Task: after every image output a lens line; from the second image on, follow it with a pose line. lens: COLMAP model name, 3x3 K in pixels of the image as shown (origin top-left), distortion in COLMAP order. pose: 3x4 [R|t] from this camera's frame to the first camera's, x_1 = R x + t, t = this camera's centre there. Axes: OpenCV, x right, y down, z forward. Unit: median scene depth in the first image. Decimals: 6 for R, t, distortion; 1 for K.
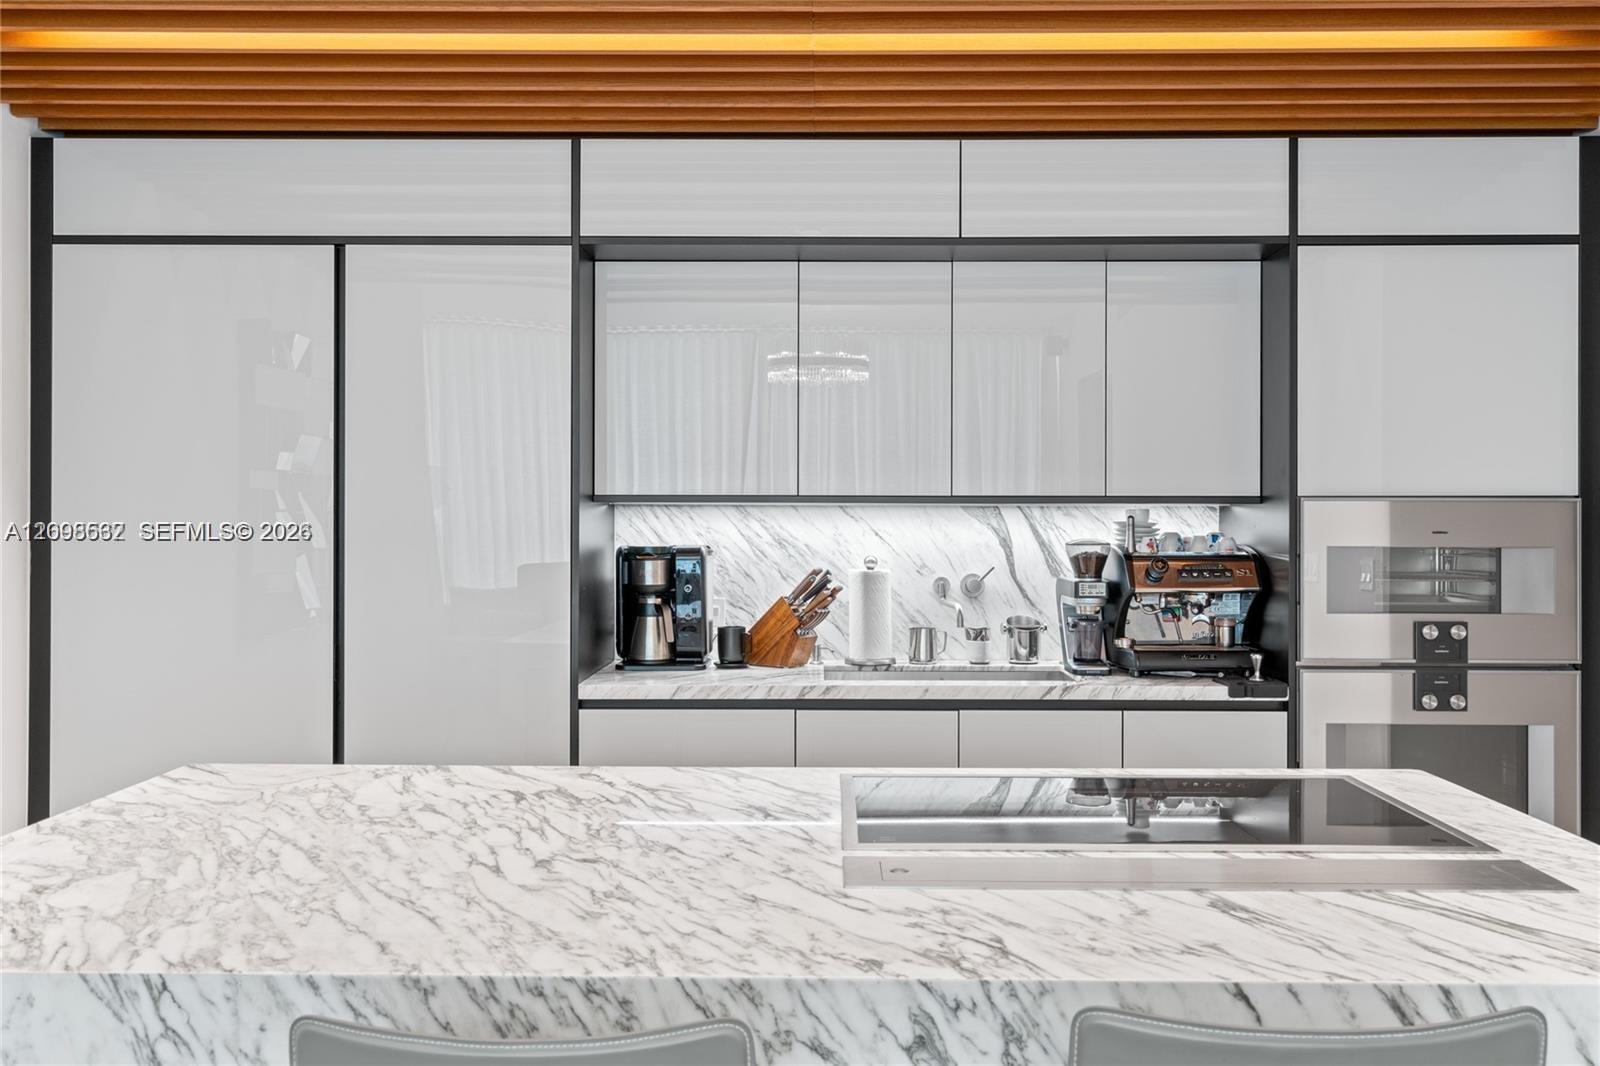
lens RADIAL K [[1267.3, 0, 805.1], [0, 1267.3, 520.3], [0, 0, 1]] dist [0.013686, -0.007151]
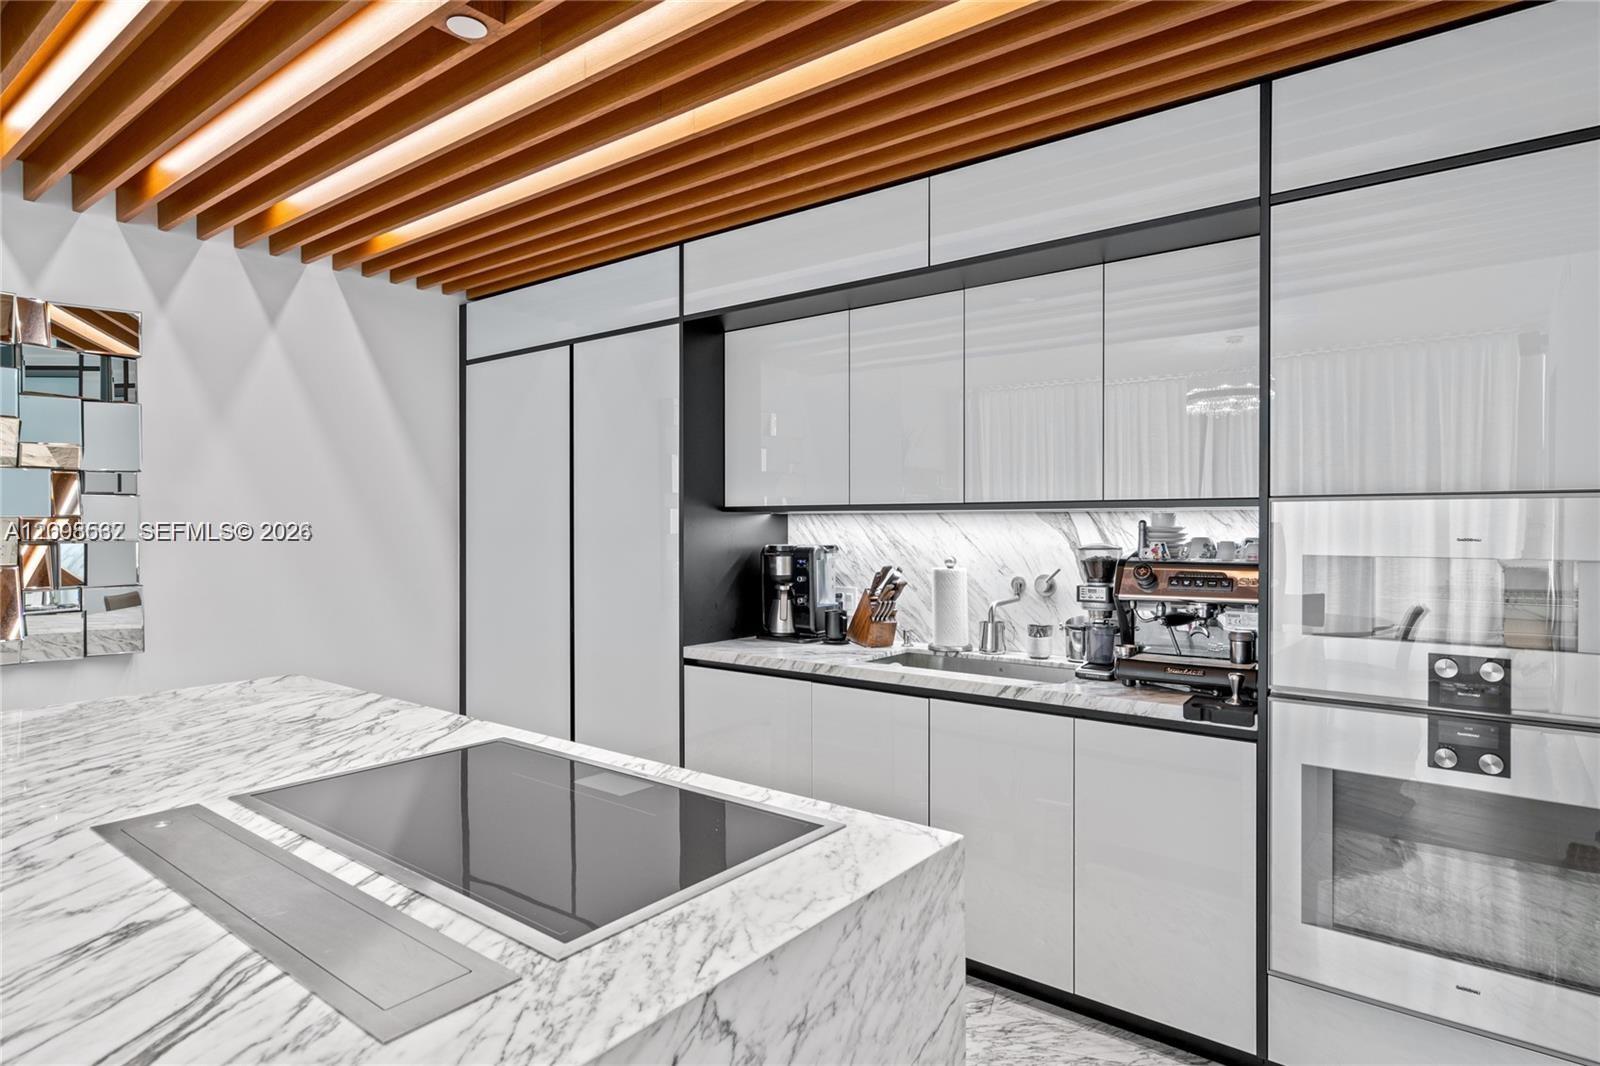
lens RADIAL K [[872.7, 0, 811.7], [0, 872.7, 531.3], [0, 0, 1]] dist [-0.001666, 0.002899]
pose [[0.803154, 0.002580, -0.595766, 0.483496], [0.001584, 0.999978, 0.006466, 0.000211], [0.595769, -0.006137, 0.803132, 0.331476]]
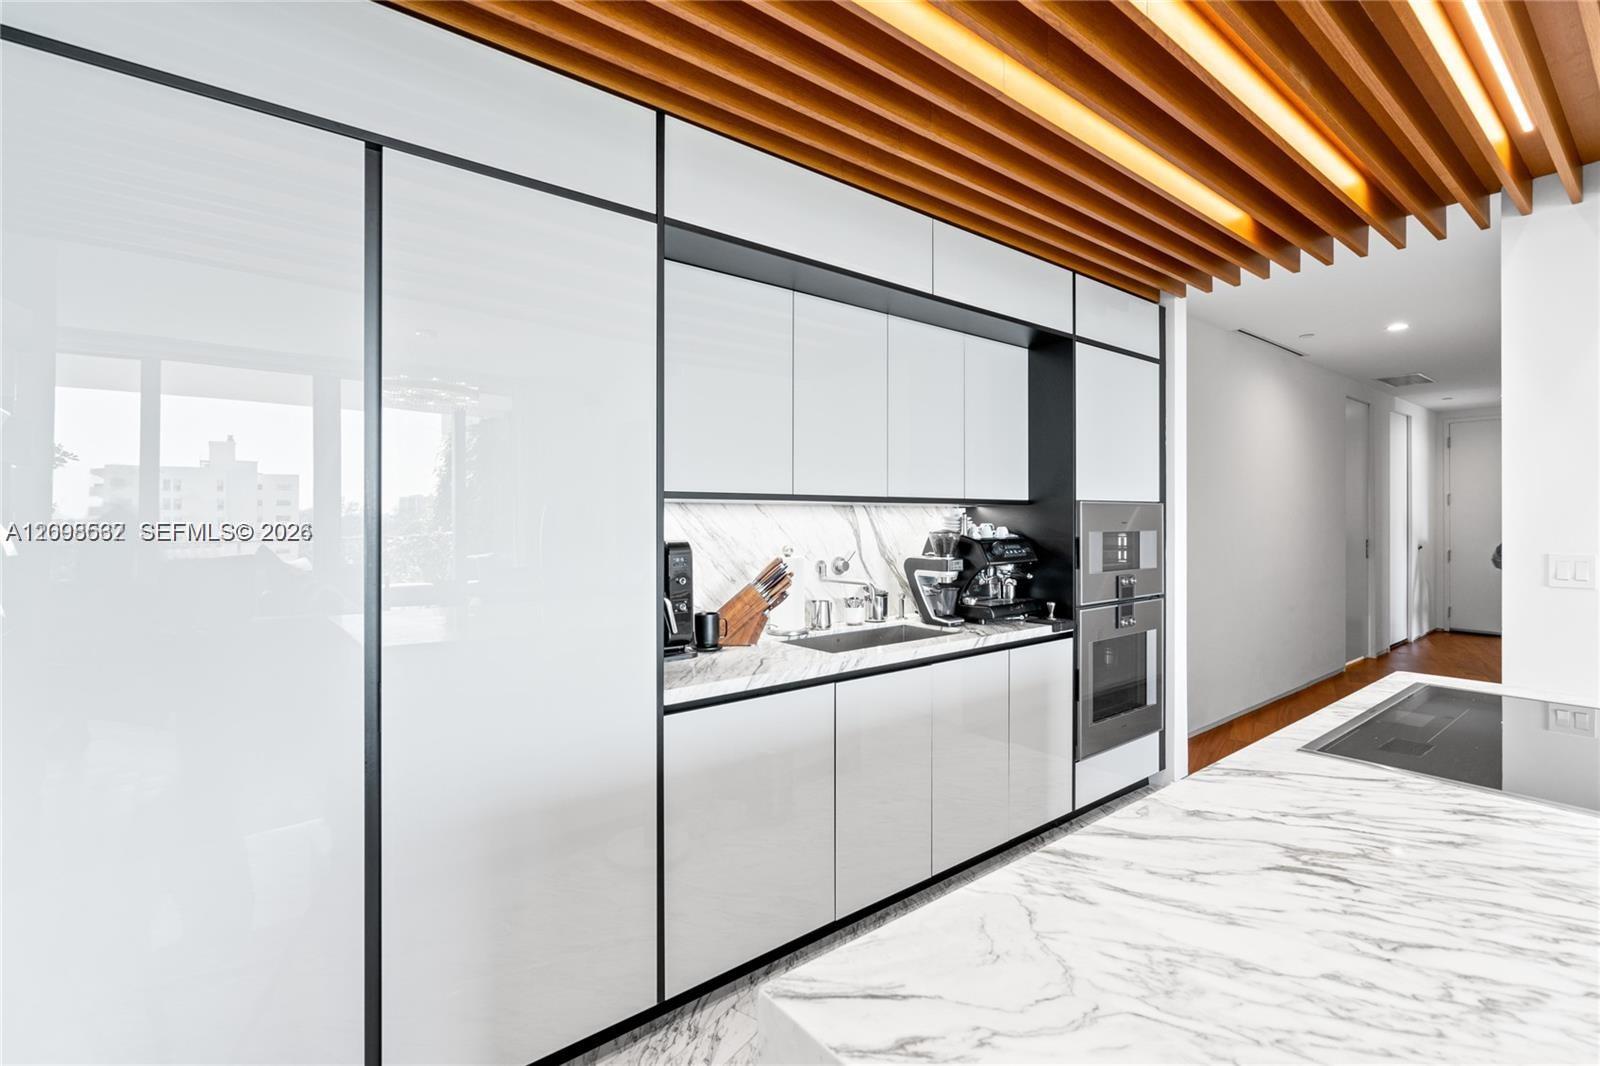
lens RADIAL K [[721.7, 0, 796.0], [0, 721.7, 521.5], [0, 0, 1]] dist [-0.010067, 0.004857]
pose [[0.776496, -0.006421, 0.630089, -0.438223], [0.002439, 0.999971, 0.007184, 0.000112], [-0.630117, -0.004042, 0.776489, 0.517101]]
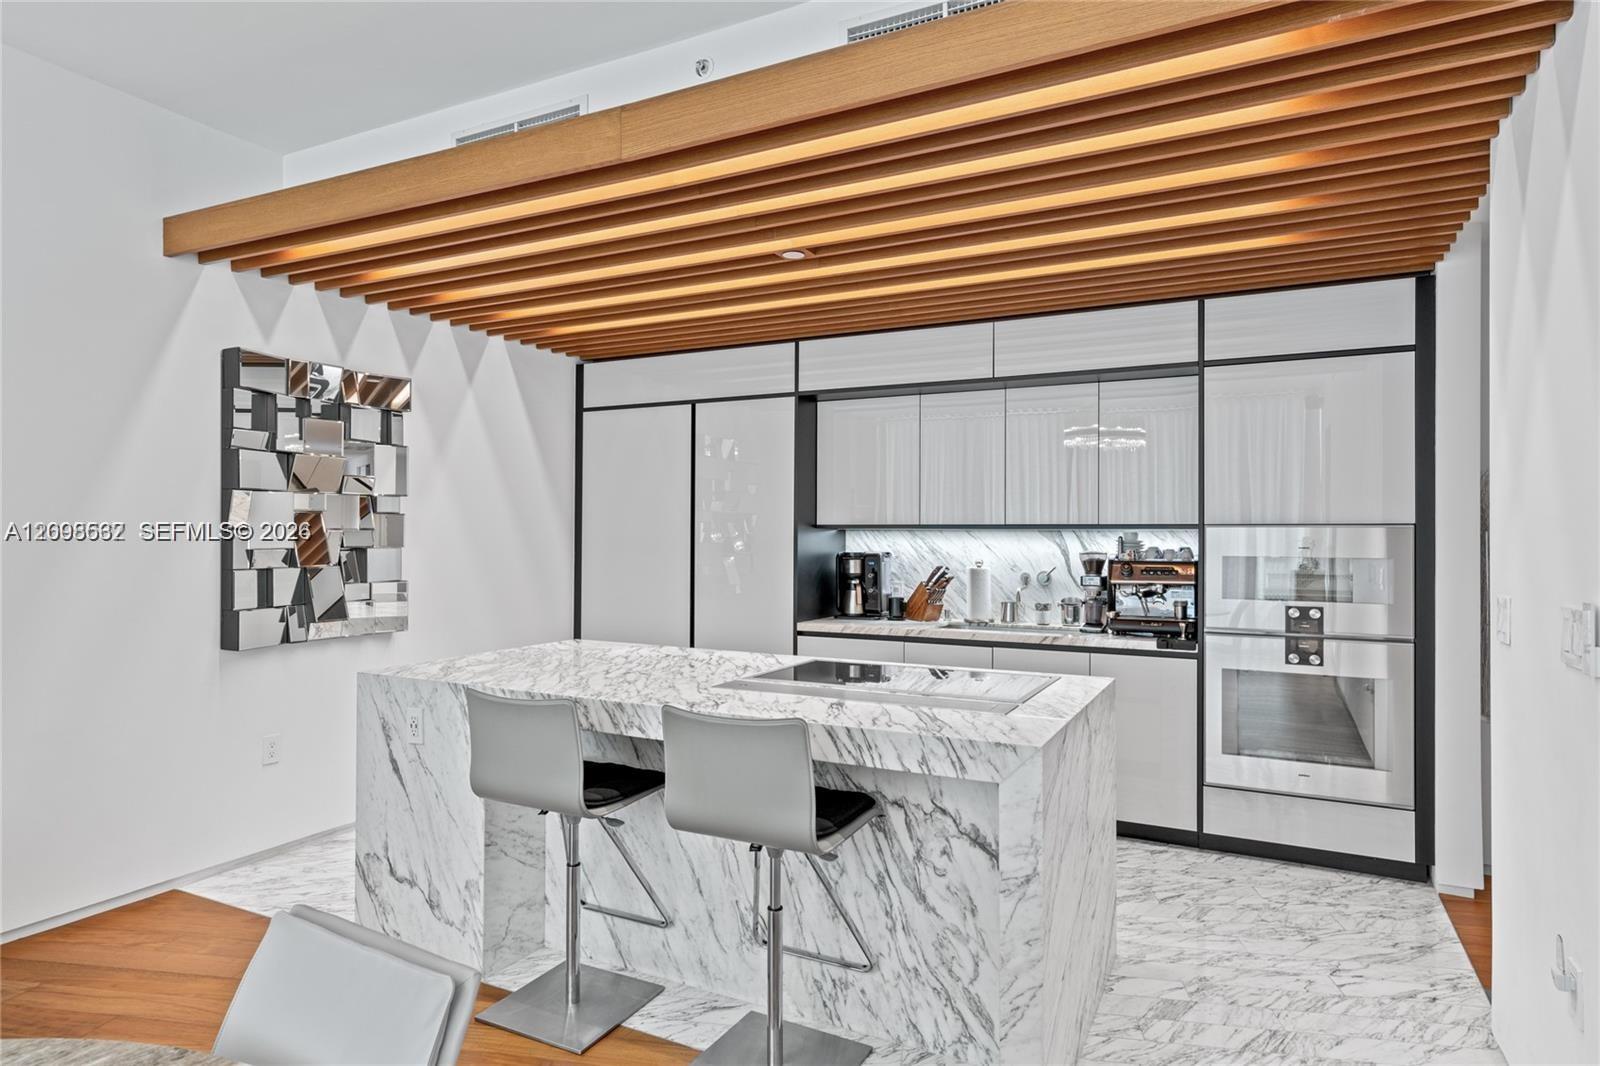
lens RADIAL K [[872.7, 0, 813.3], [0, 872.7, 541.2], [0, 0, 1]] dist [-0.001666, 0.002899]
pose [[0.905278, 0.006485, -0.424770, 0.401388], [-0.007311, 0.999973, -0.000315, 0.006105], [0.424757, 0.003391, 0.905301, -0.189284]]
